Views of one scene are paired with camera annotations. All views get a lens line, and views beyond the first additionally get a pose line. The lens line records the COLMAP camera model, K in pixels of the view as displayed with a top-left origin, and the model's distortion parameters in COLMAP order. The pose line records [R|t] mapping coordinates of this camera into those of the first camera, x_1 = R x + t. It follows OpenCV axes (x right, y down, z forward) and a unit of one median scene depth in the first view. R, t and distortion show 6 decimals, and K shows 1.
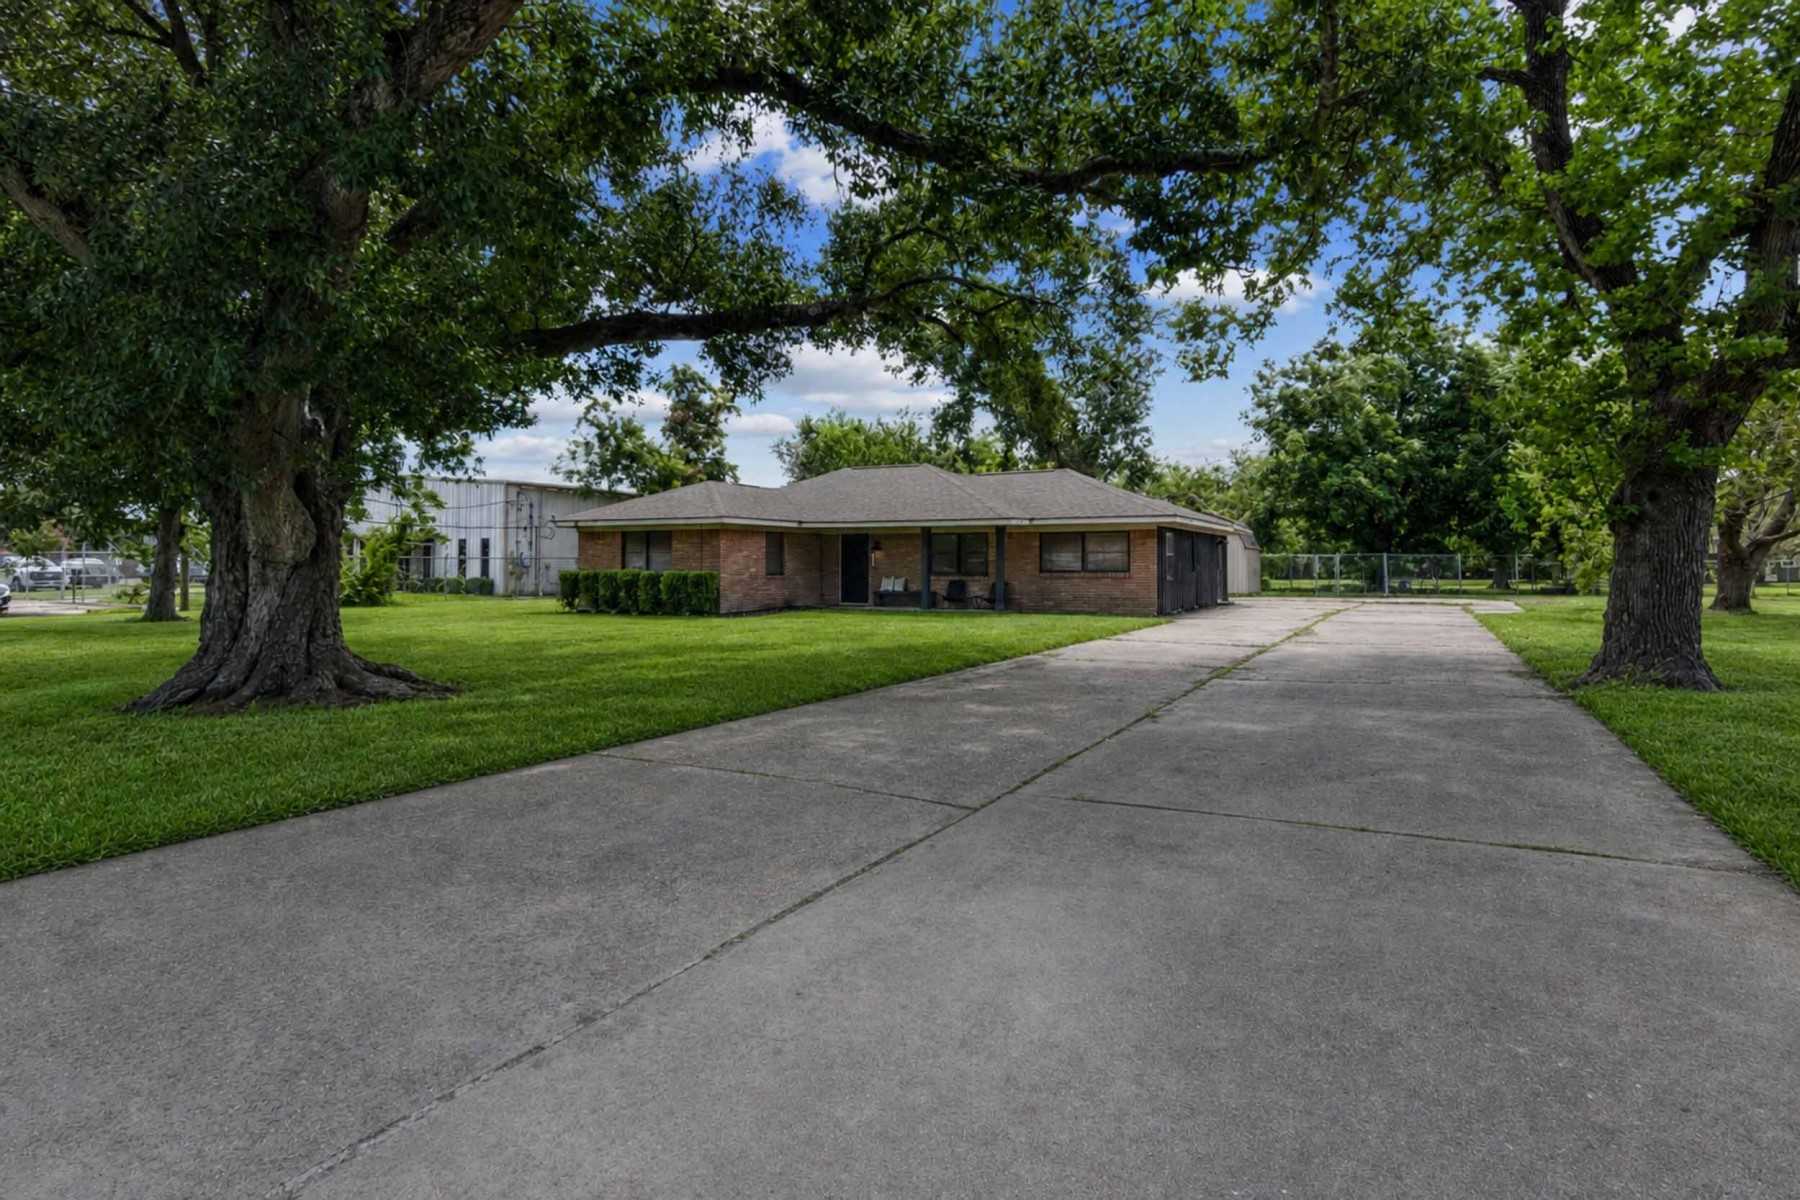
lens RADIAL K [[923.5, 0, 897.9], [0, 923.5, 576.0], [0, 0, 1]] dist [-0.001224, -0.000232]
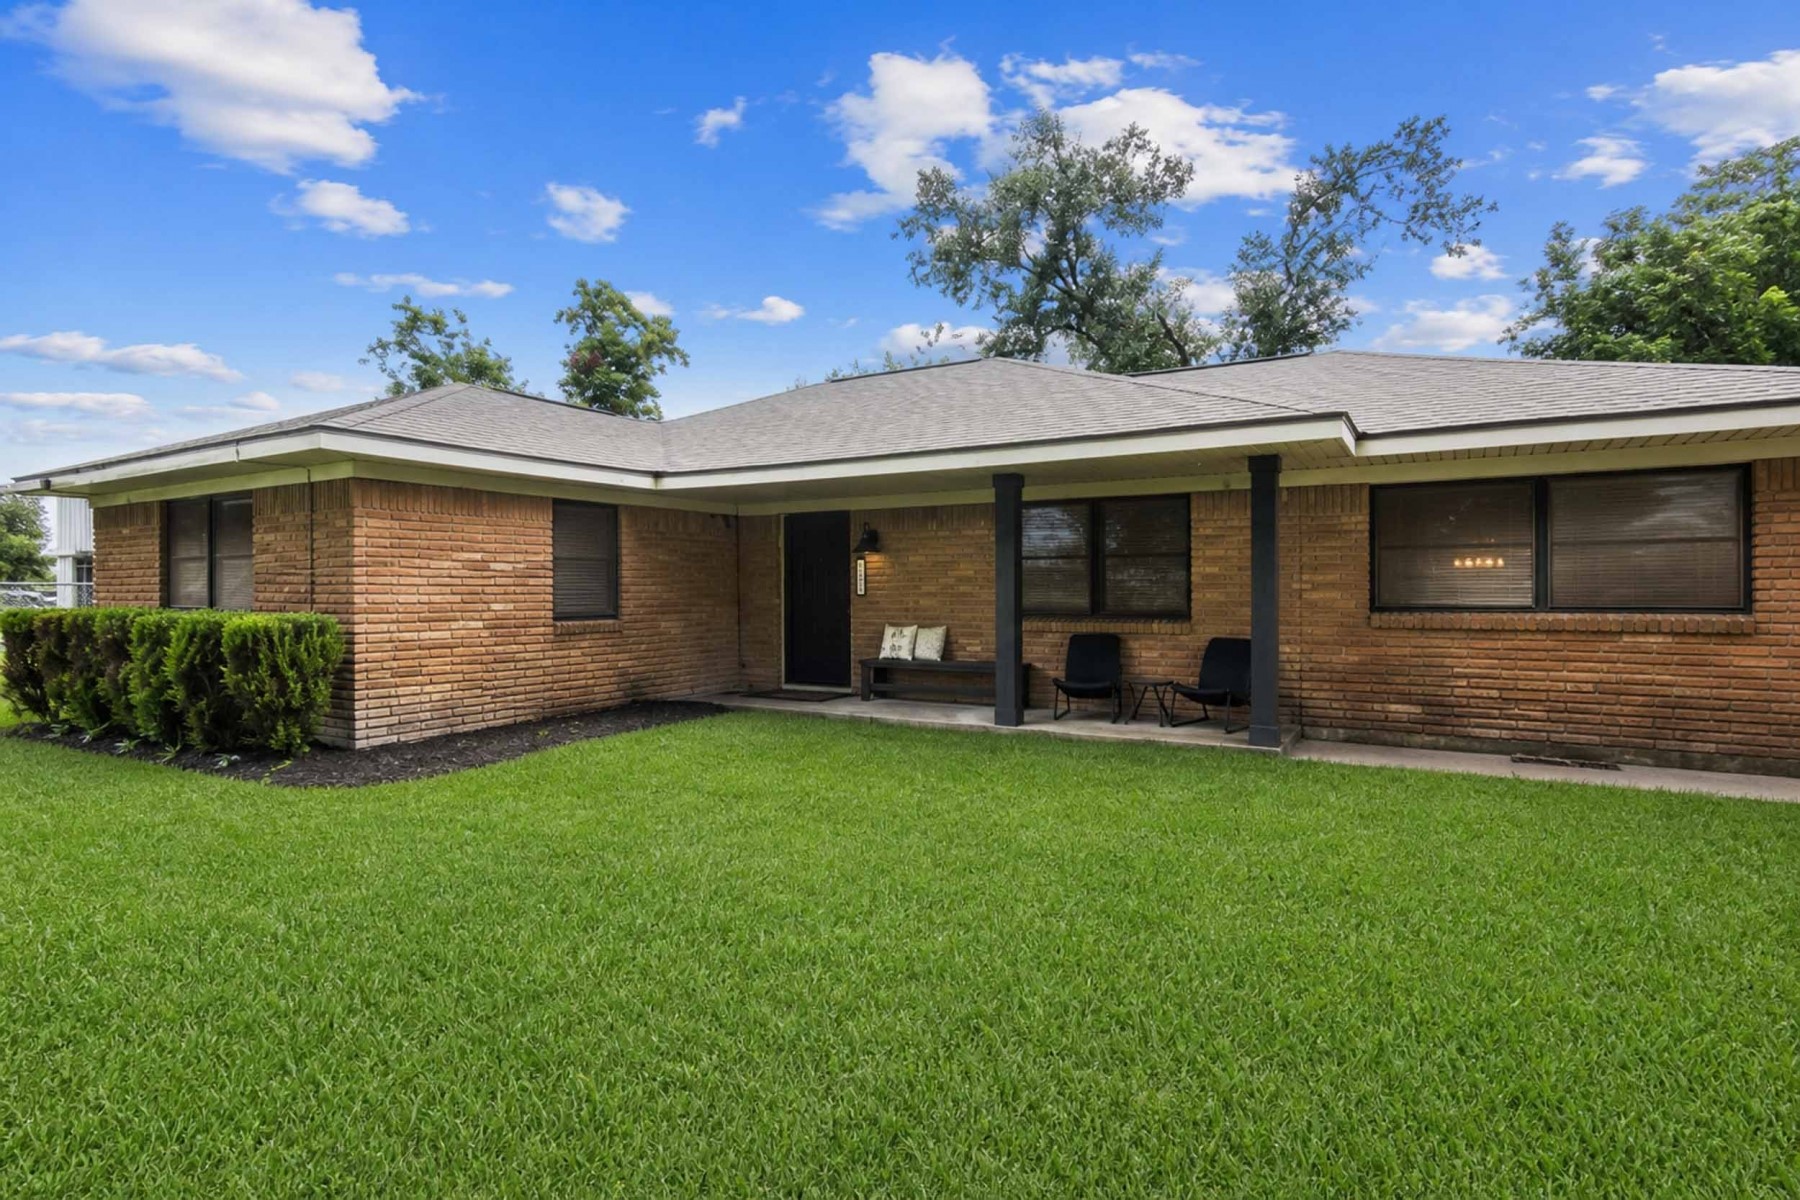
lens RADIAL K [[923.5, 0, 897.9], [0, 923.5, 576.0], [0, 0, 1]] dist [-0.001224, -0.000232]
pose [[0.999490, -0.008244, -0.030867, 0.000426], [0.007546, 0.999715, -0.022666, -0.009361], [0.031045, 0.022421, 0.999266, 0.624119]]
